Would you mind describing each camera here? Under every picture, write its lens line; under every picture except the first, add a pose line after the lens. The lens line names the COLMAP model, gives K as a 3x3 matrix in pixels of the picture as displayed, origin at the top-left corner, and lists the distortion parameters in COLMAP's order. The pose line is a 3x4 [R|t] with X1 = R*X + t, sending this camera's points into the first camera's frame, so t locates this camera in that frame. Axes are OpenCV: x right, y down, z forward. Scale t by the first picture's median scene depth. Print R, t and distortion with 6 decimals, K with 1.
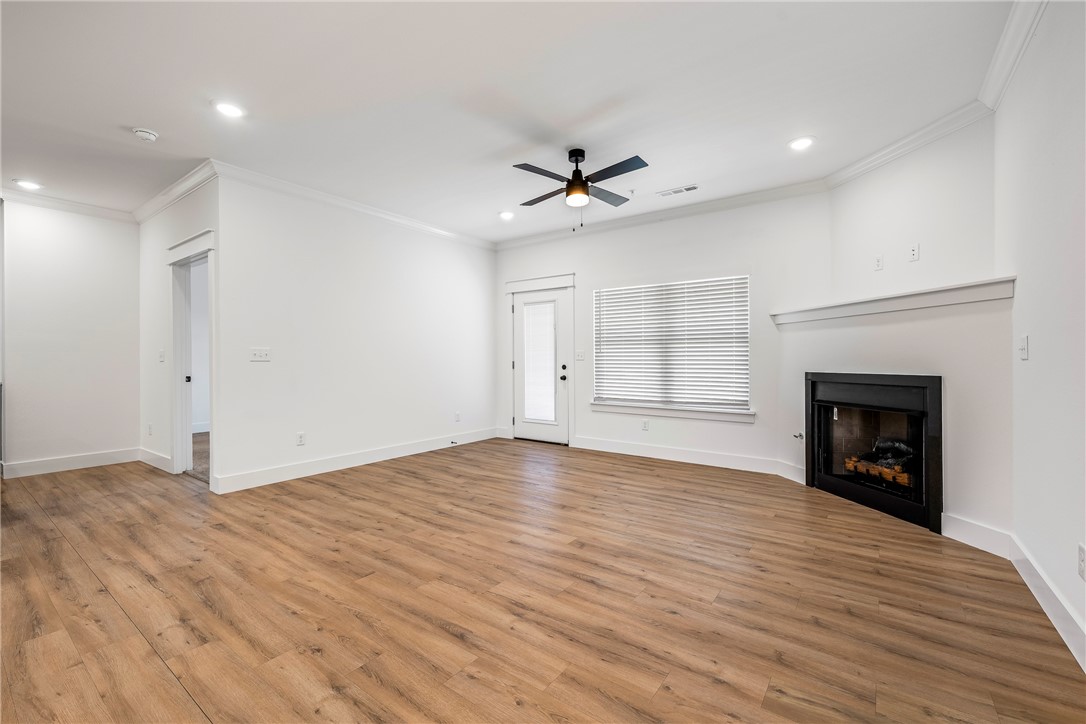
lens RADIAL K [[459.6, 0, 539.8], [0, 459.6, 358.8], [0, 0, 1]] dist [-0.001899, 0.000503]
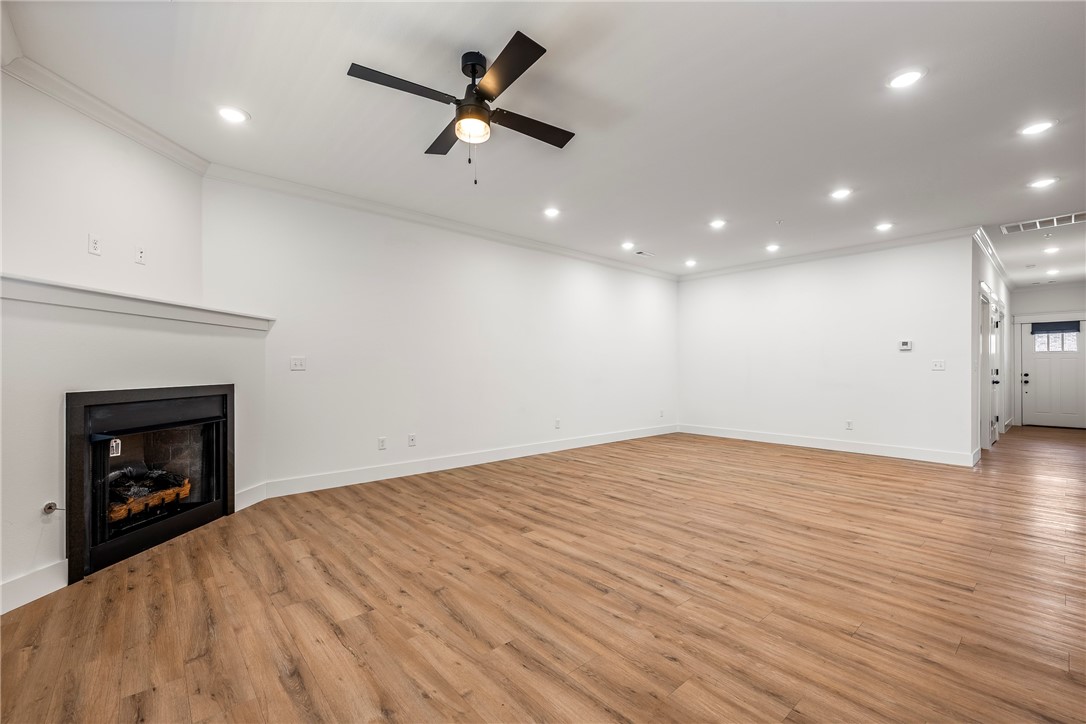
lens RADIAL K [[459.6, 0, 538.8], [0, 459.6, 366.9], [0, 0, 1]] dist [-0.001899, 0.000503]
pose [[-0.976521, 0.003180, 0.215400, -0.179527], [0.002006, 0.999982, -0.005671, 0.000175], [-0.215414, -0.005106, -0.976509, 1.907722]]
